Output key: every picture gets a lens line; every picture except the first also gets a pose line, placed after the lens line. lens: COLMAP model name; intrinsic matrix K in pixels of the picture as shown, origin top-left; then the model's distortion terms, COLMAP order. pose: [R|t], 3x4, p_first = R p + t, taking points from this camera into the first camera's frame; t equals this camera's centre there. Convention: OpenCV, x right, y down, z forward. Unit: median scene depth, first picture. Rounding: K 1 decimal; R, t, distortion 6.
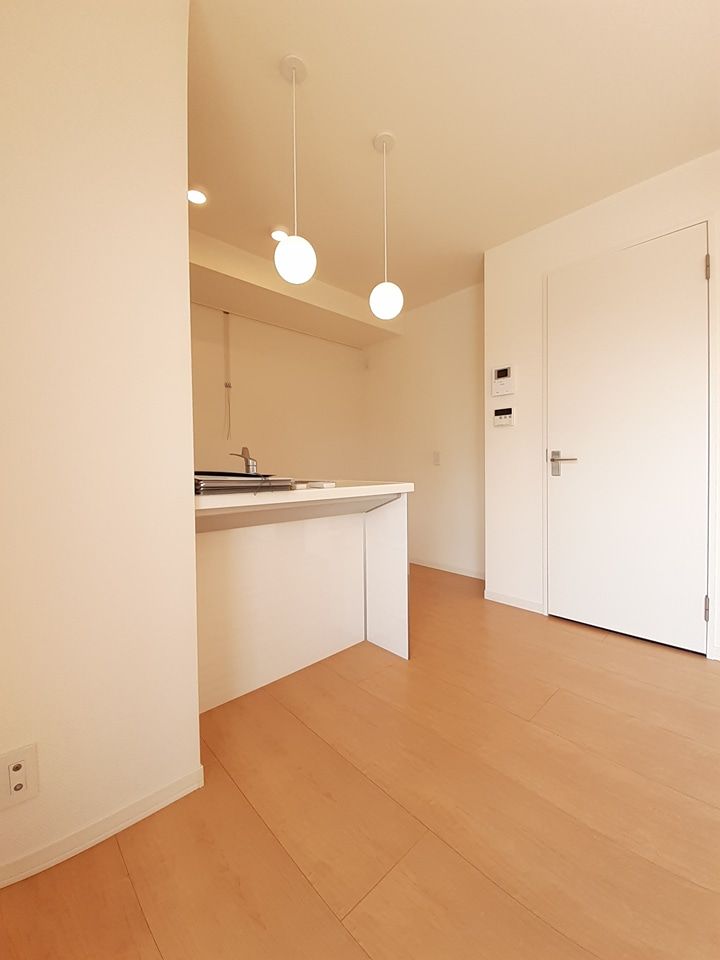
lens RADIAL K [[381.5, 0, 359.5], [0, 381.5, 477.9], [0, 0, 1]] dist [-0.006191, -0.001537]
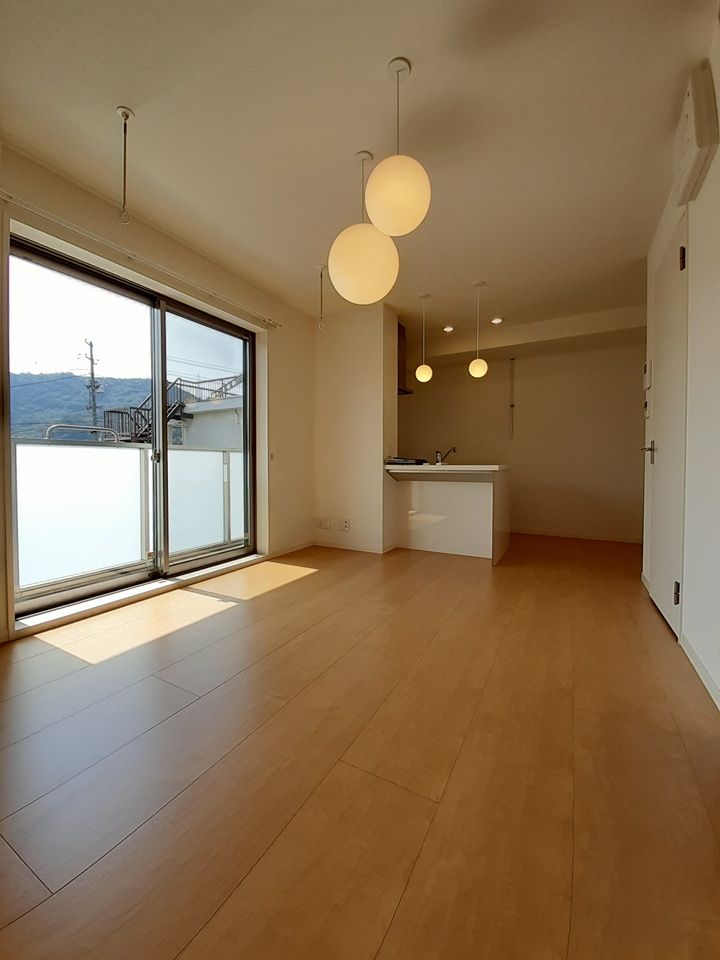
lens RADIAL K [[381.5, 0, 356.1], [0, 381.5, 482.6], [0, 0, 1]] dist [-0.006191, -0.001537]
pose [[0.330866, 0.062078, -0.941634, 0.997619], [-0.036197, 0.997935, 0.053071, 0.014186], [0.942983, 0.016525, 0.332429, -0.120558]]
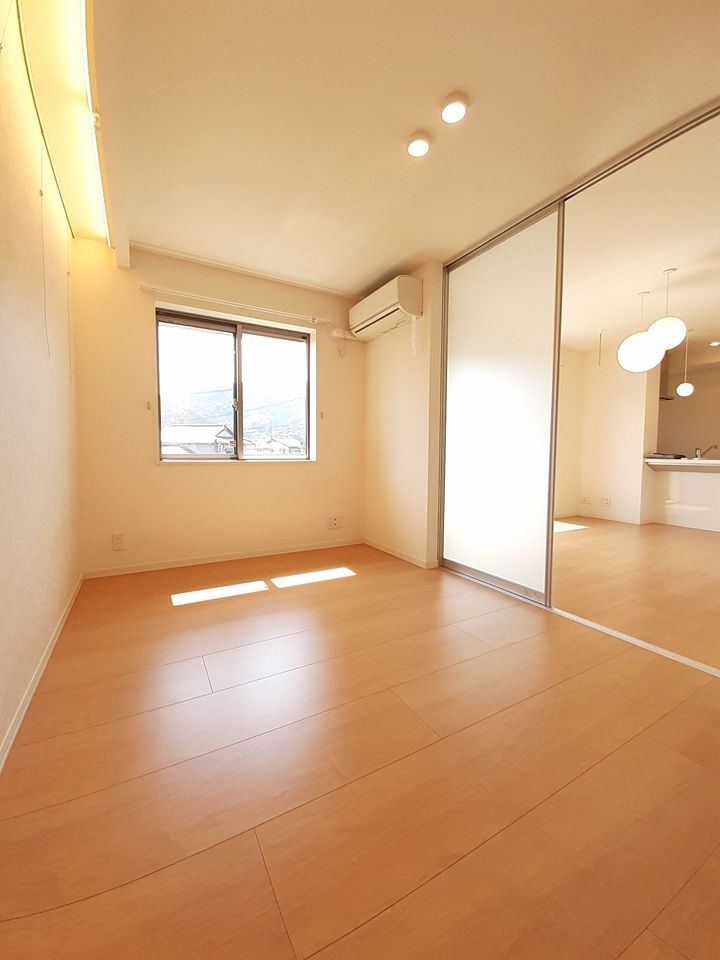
lens RADIAL K [[381.5, 0, 356.6], [0, 381.5, 475.6], [0, 0, 1]] dist [-0.006191, -0.001537]
pose [[-0.210205, 0.072365, -0.974975, 1.755334], [-0.035328, 0.996043, 0.081546, 0.001255], [0.977019, 0.051585, -0.206817, -0.510051]]
